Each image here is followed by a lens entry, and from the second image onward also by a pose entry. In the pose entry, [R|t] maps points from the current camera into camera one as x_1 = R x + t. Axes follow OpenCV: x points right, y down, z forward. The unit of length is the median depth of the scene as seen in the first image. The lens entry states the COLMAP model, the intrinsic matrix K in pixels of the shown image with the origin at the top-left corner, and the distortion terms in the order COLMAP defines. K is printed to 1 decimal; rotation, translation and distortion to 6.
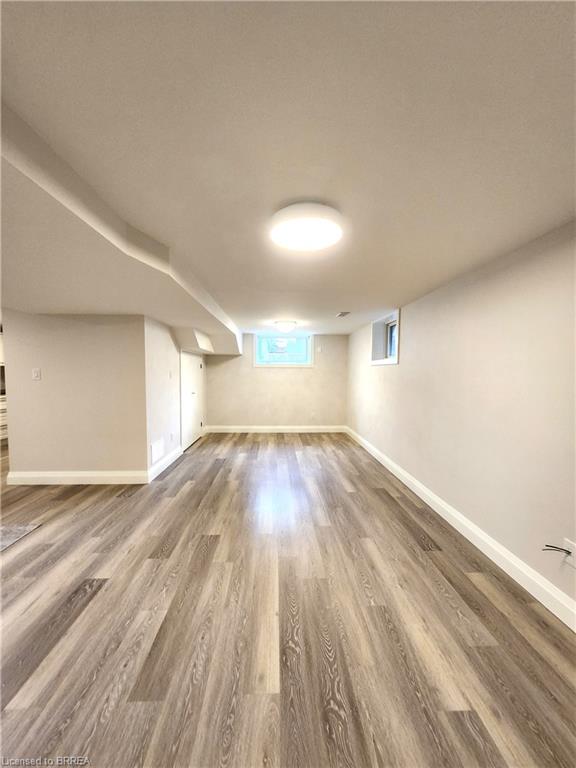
lens RADIAL K [[307.9, 0, 287.9], [0, 307.9, 386.0], [0, 0, 1]] dist [0.002693, 0.000080]
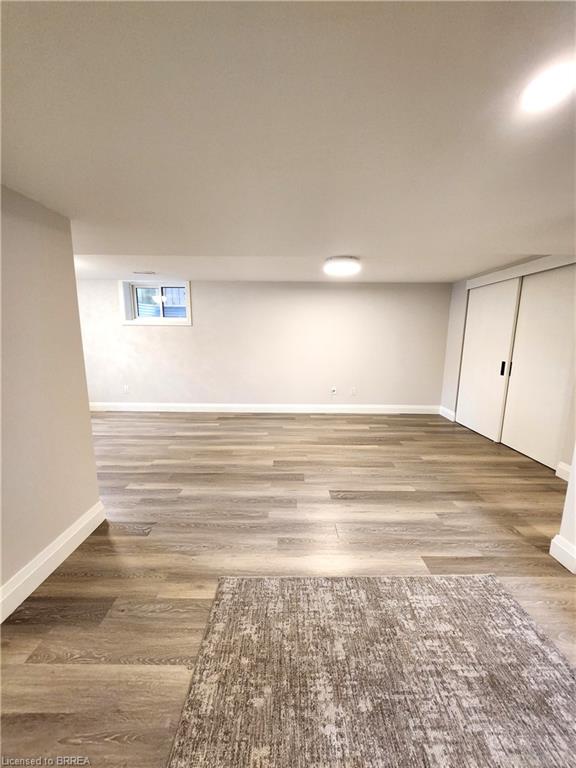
lens RADIAL K [[304.1, 0, 291.8], [0, 304.1, 386.6], [0, 0, 1]] dist [-0.007159, 0.006684]
pose [[0.022589, -0.171884, 0.984858, -1.267379], [0.039796, 0.984483, 0.170906, -0.033311], [-0.998952, 0.035333, 0.029079, 0.779393]]
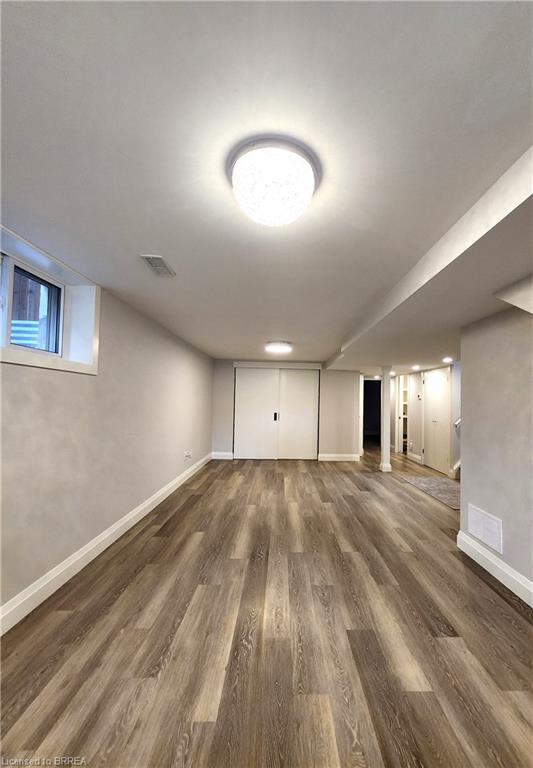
lens RADIAL K [[297.5, 0, 292.8], [0, 297.5, 385.9], [0, 0, 1]] dist [-0.000197, -0.000001]
pose [[-0.999696, -0.024655, 0.000176, -0.051137], [-0.024656, 0.999681, -0.005566, -0.079821], [-0.000039, -0.005569, -0.999984, 2.222128]]
